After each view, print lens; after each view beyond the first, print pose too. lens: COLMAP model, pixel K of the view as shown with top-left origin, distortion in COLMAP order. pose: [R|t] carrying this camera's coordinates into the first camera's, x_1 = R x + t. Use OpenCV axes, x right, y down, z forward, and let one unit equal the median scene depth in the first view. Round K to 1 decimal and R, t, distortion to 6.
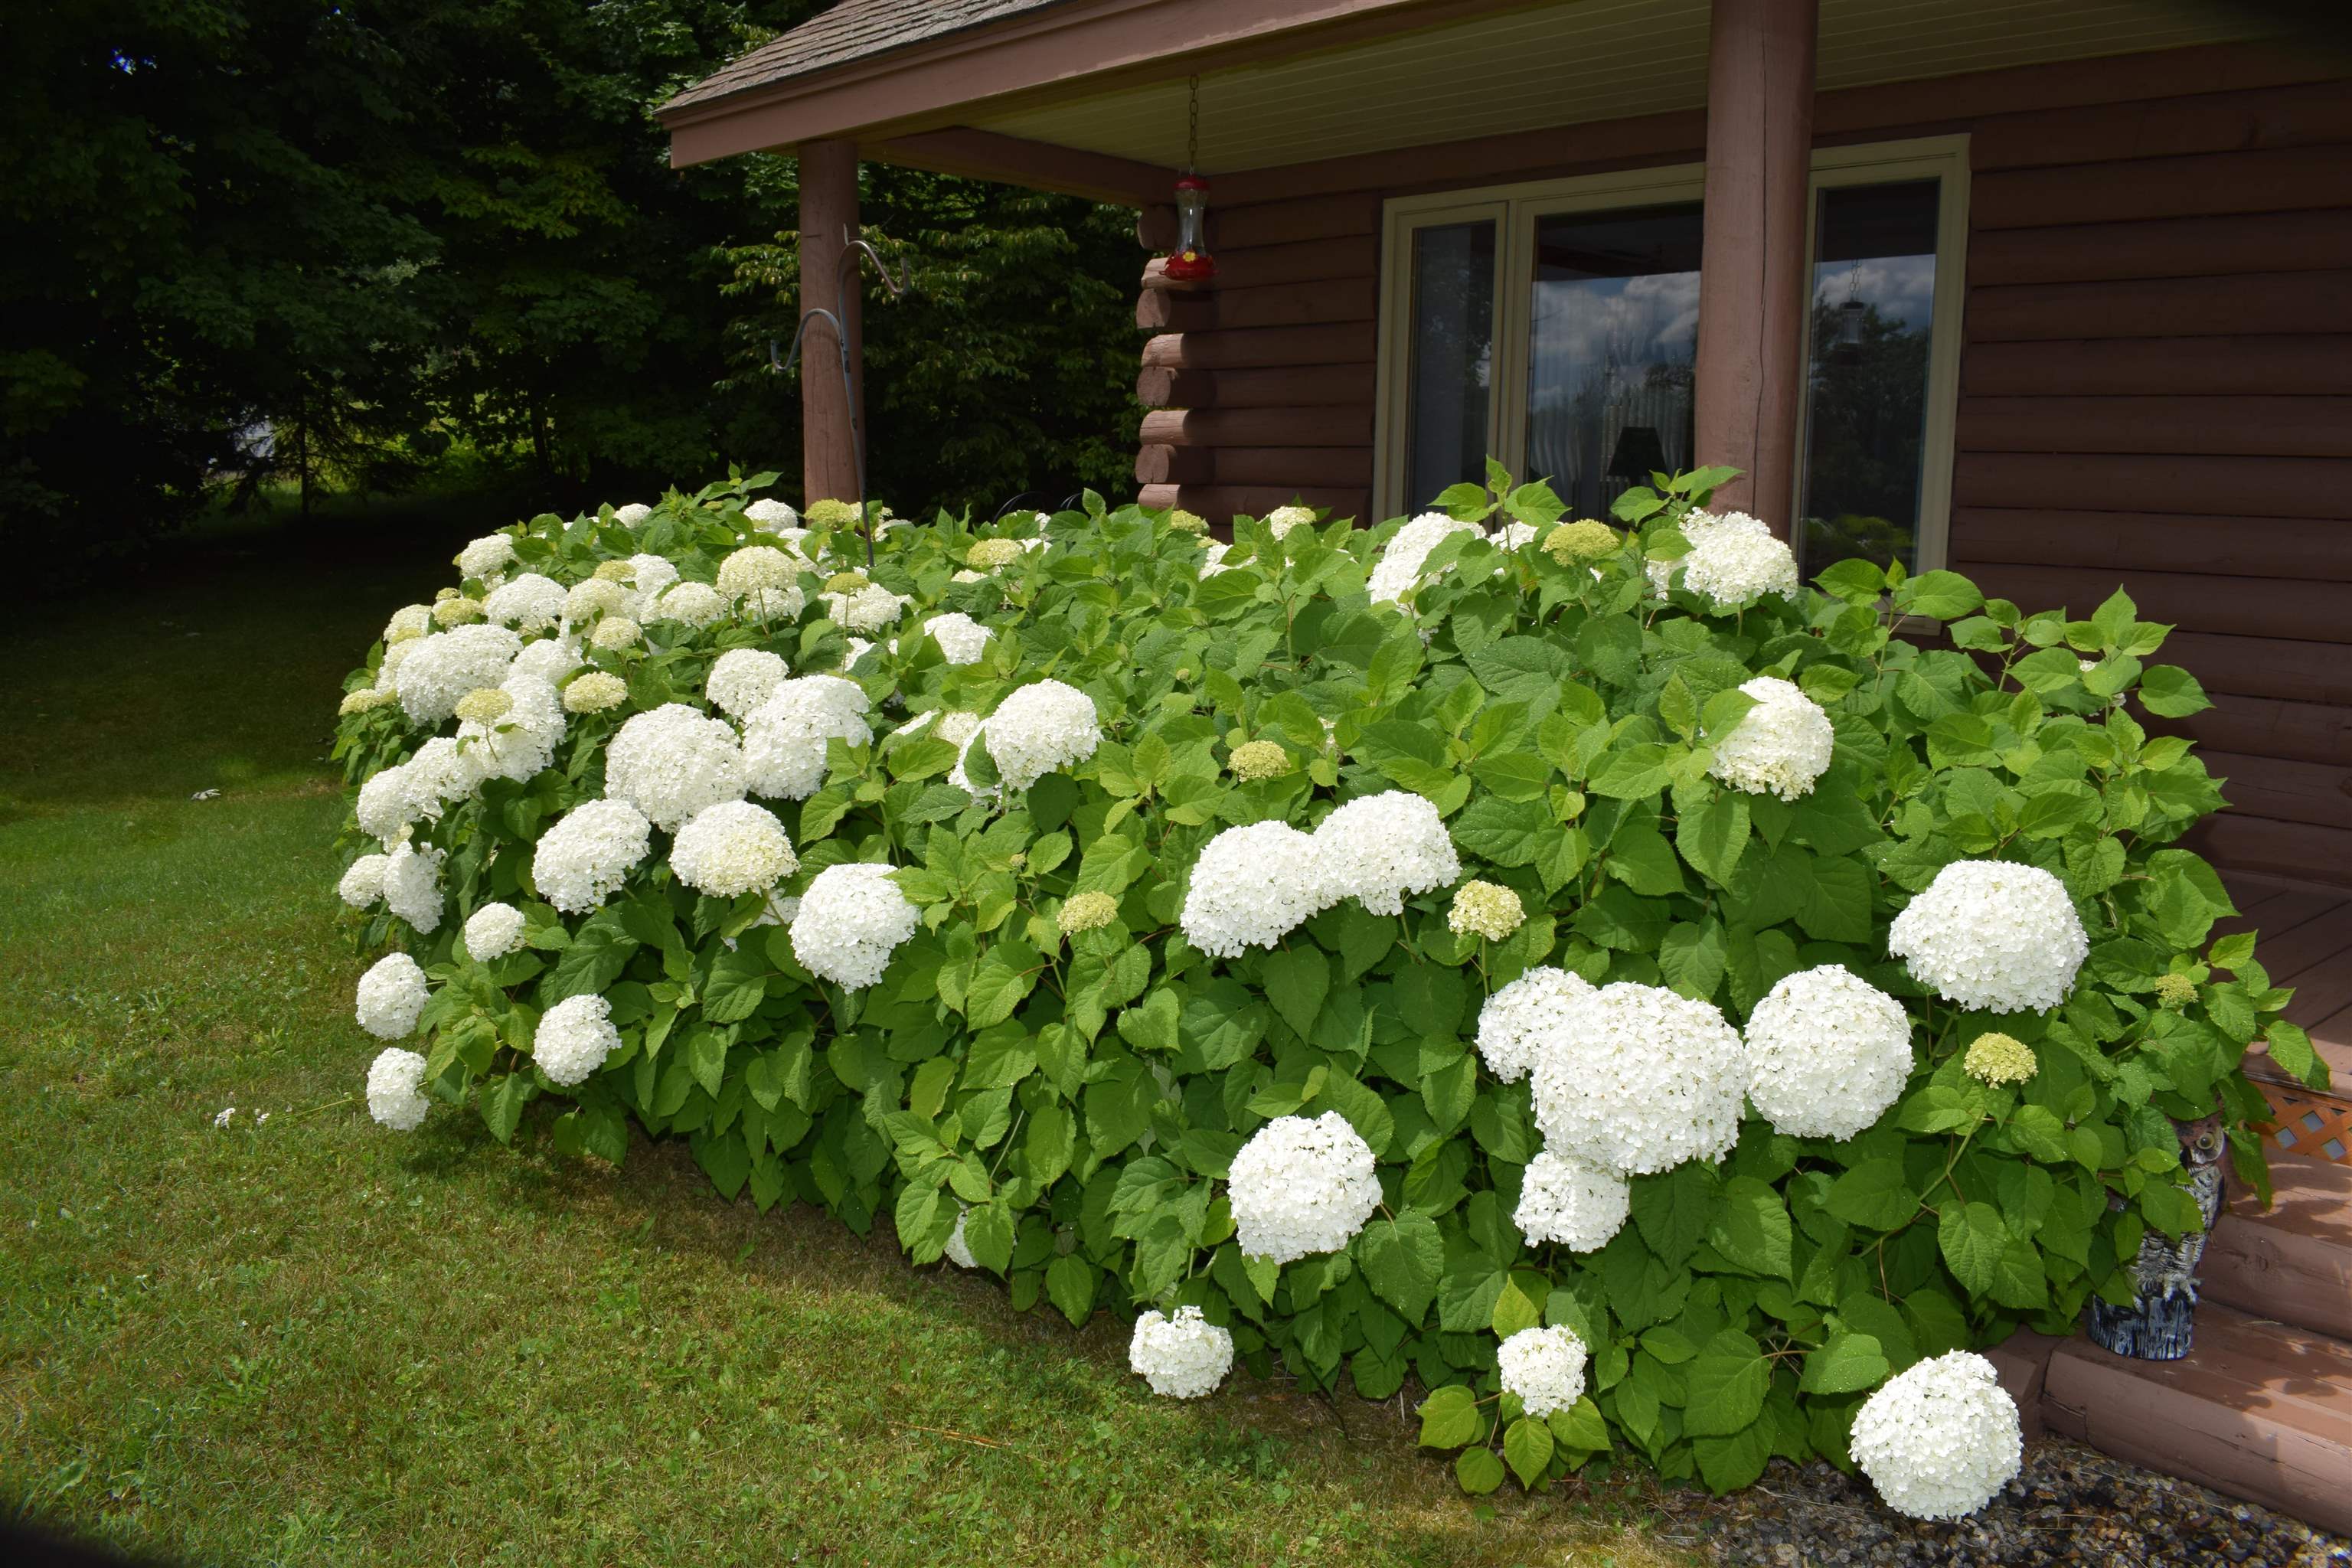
lens RADIAL K [[1924.3, 0, 1176.0], [0, 1924.3, 784.0], [0, 0, 1]] dist [-0.061943, 0.002904]
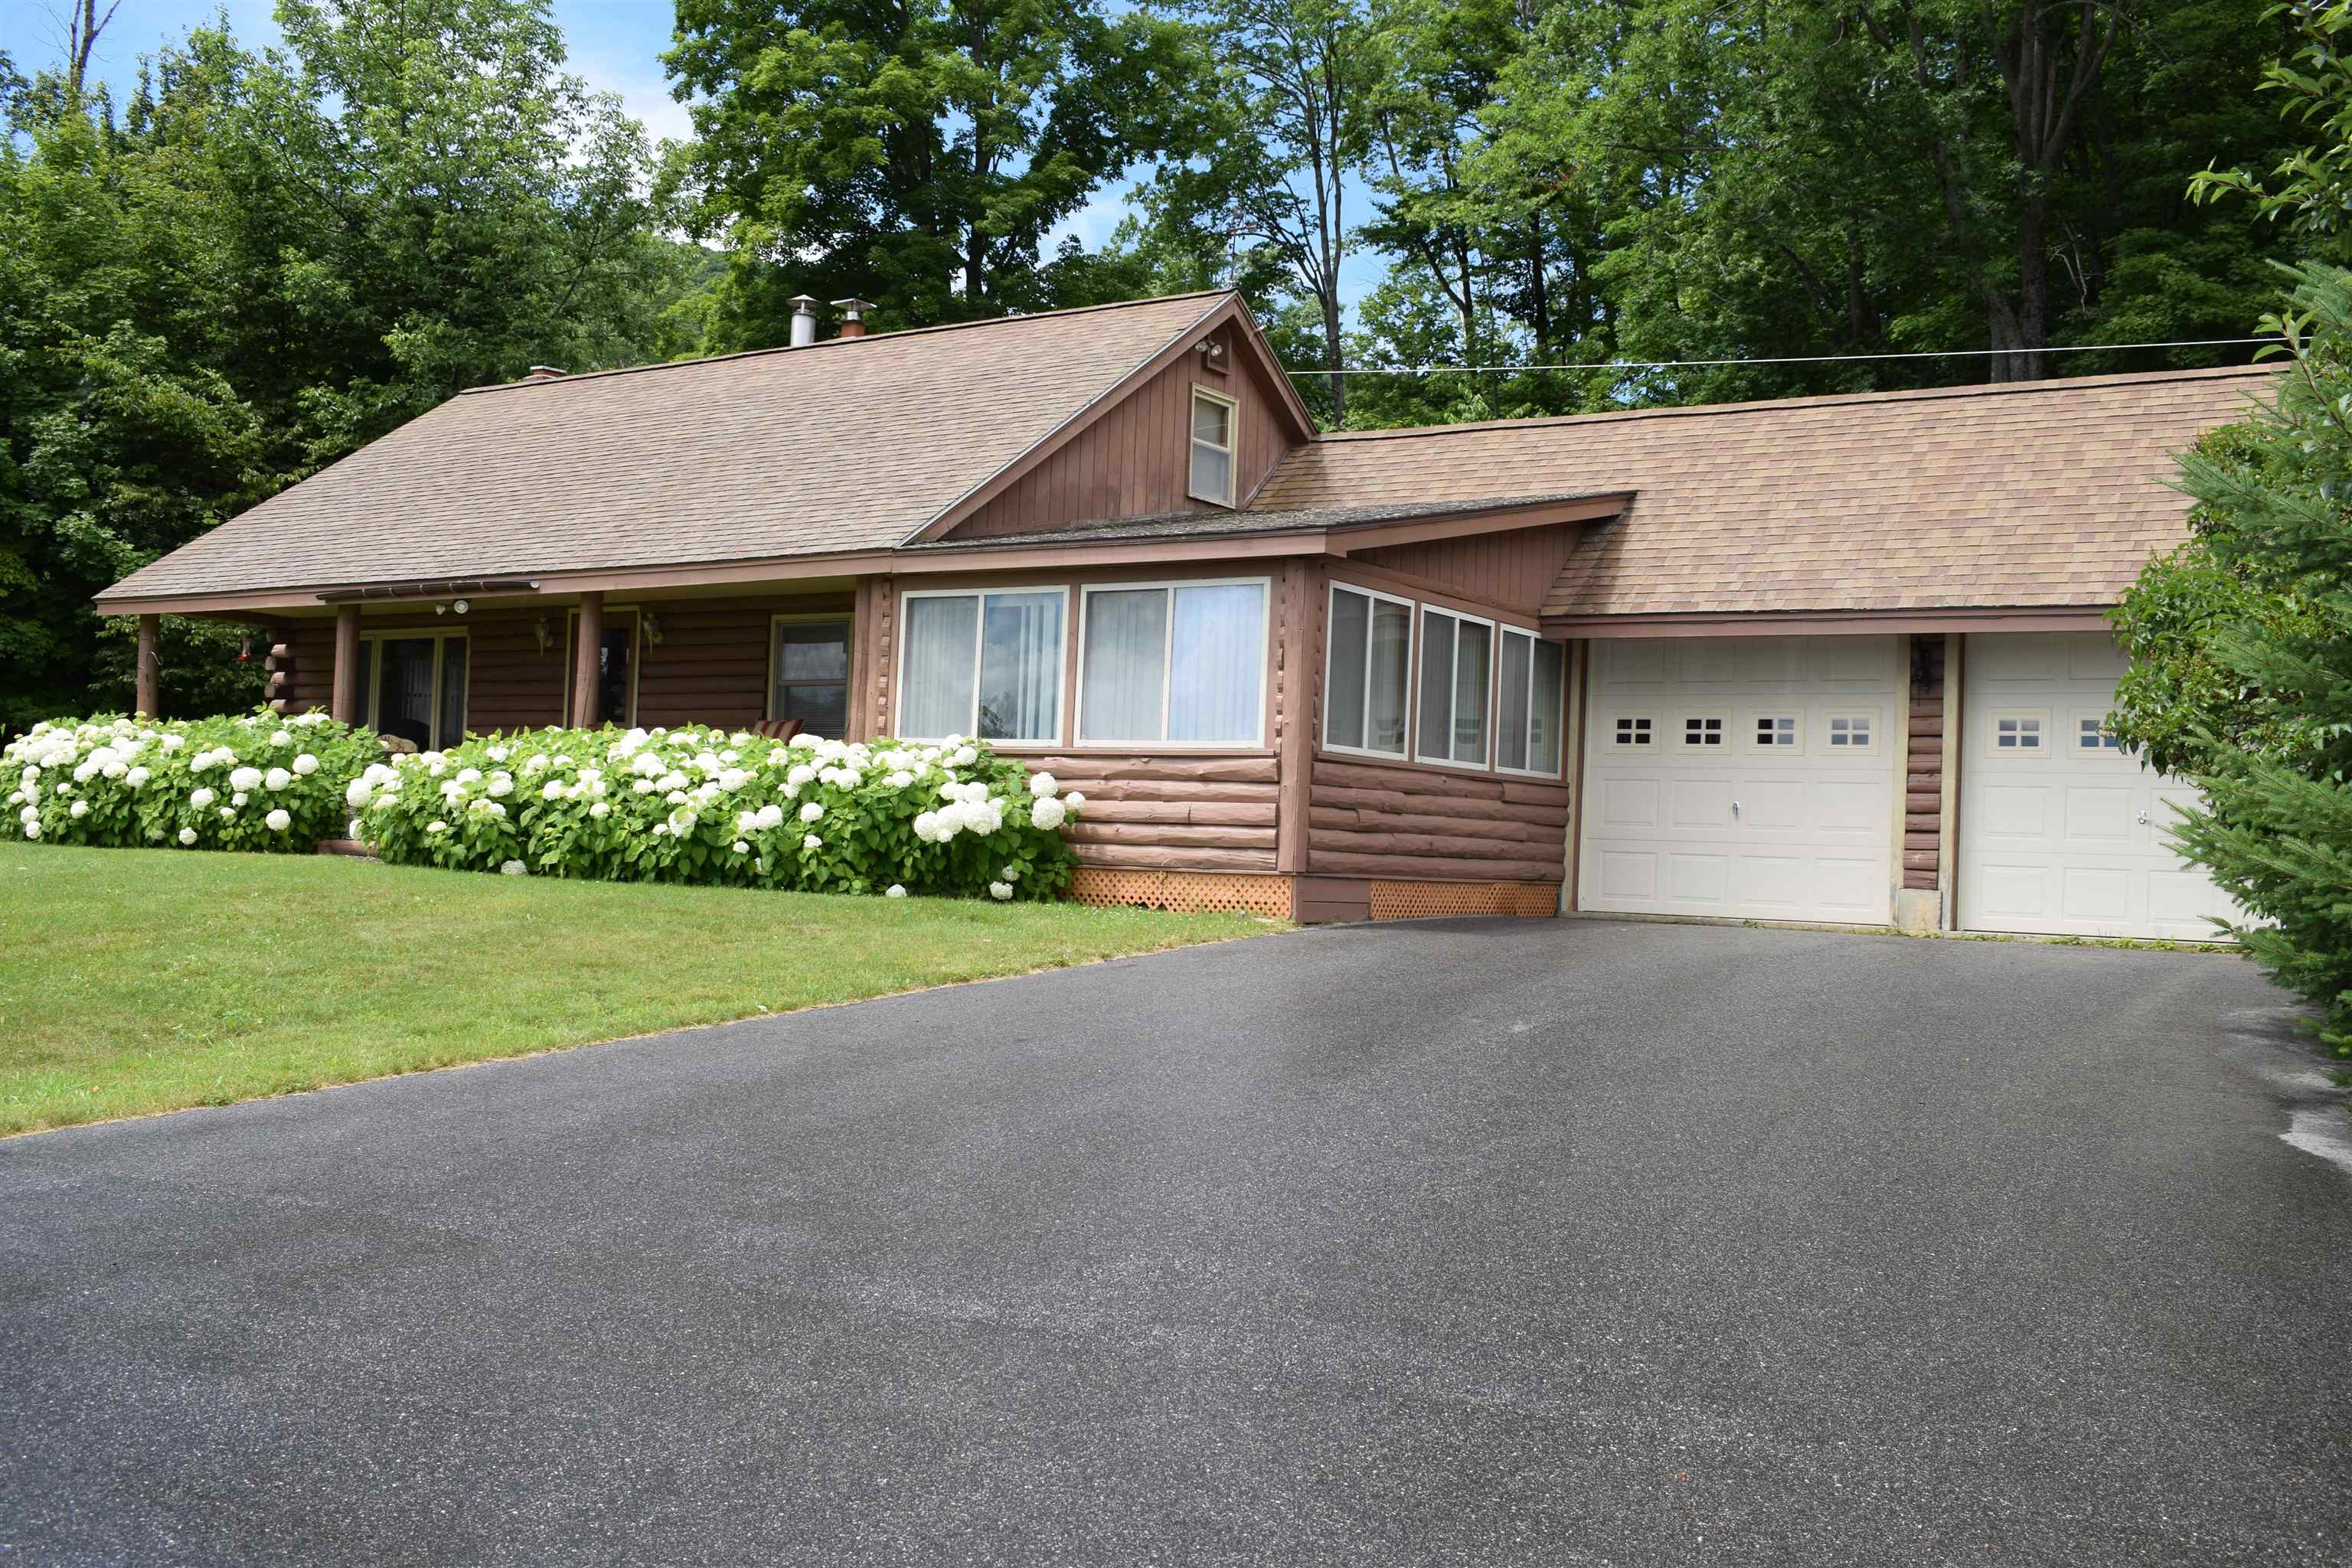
lens RADIAL K [[2283.3, 0, 1176.0], [0, 2283.3, 784.0], [0, 0, 1]] dist [-0.074649, -0.000517]
pose [[0.971131, 0.025619, 0.237166, 1.090998], [0.016407, 0.984689, -0.173549, 1.143745], [-0.237981, 0.172430, 0.955842, -5.361445]]
